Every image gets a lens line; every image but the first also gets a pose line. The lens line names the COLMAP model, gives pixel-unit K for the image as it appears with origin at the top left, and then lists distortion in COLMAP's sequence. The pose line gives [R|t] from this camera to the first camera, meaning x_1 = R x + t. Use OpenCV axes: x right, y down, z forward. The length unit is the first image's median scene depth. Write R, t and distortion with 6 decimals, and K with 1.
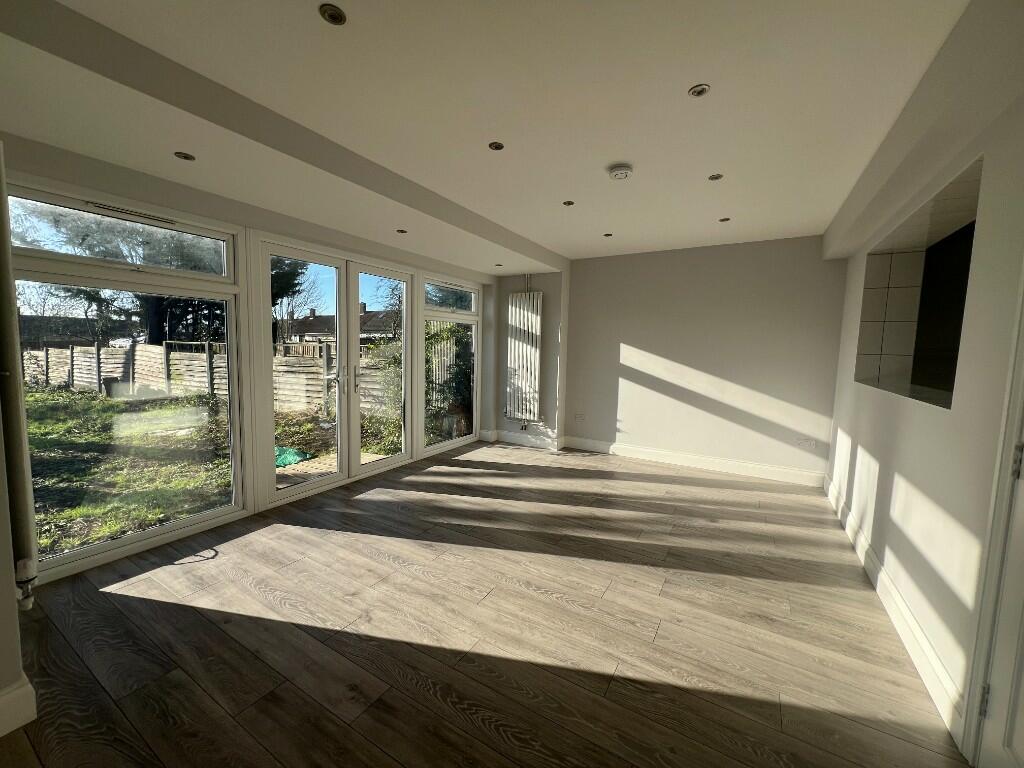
lens RADIAL K [[407.7, 0, 511.3], [0, 407.7, 382.9], [0, 0, 1]] dist [-0.002022, -0.000072]
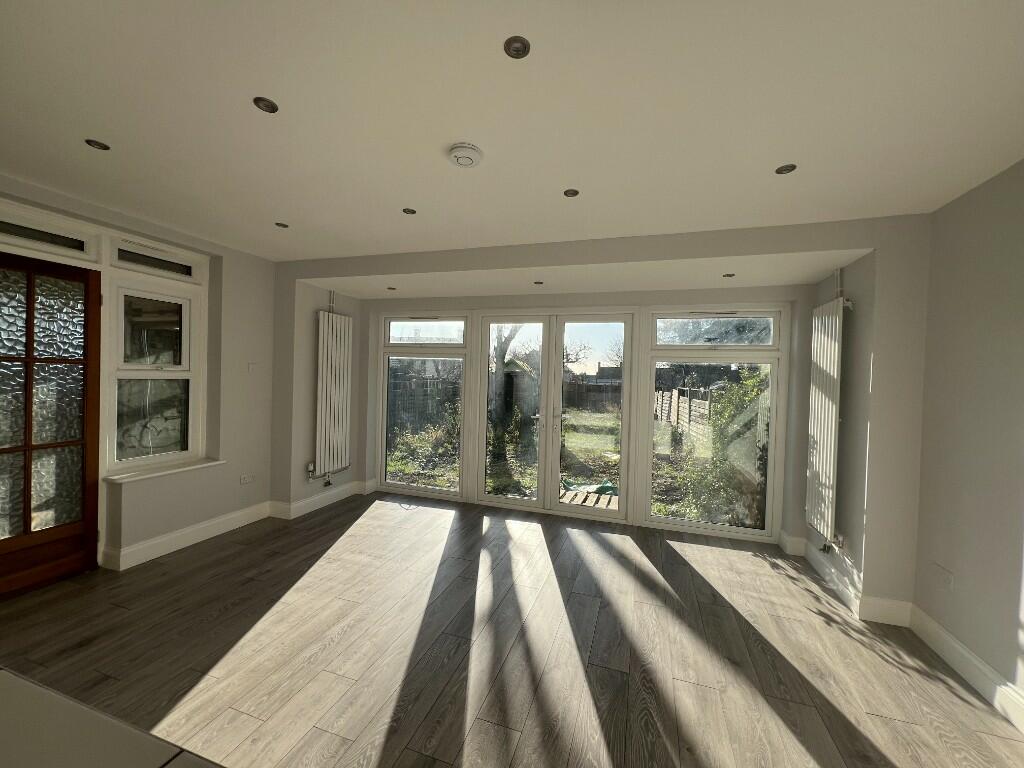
lens RADIAL K [[407.7, 0, 512.6], [0, 407.7, 381.8], [0, 0, 1]] dist [-0.002022, -0.000072]
pose [[0.220098, -0.001608, -0.975477, 0.623228], [-0.116425, 0.992807, -0.027906, -0.063466], [0.968505, 0.119712, 0.218327, 0.598031]]
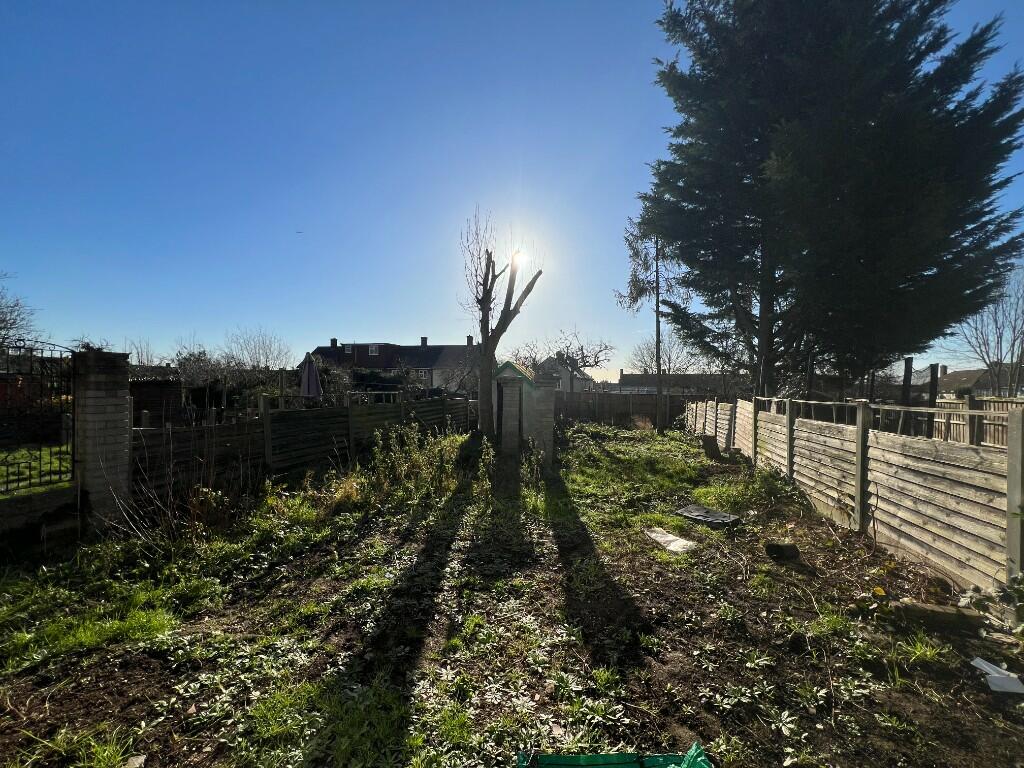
lens RADIAL K [[407.7, 0, 511.7], [0, 407.7, 384.5], [0, 0, 1]] dist [-0.002022, -0.000072]
pose [[0.168082, -0.021028, -0.985549, -0.371388], [-0.102705, 0.993958, -0.038724, -0.116982], [0.980408, 0.107730, 0.164906, 1.008238]]
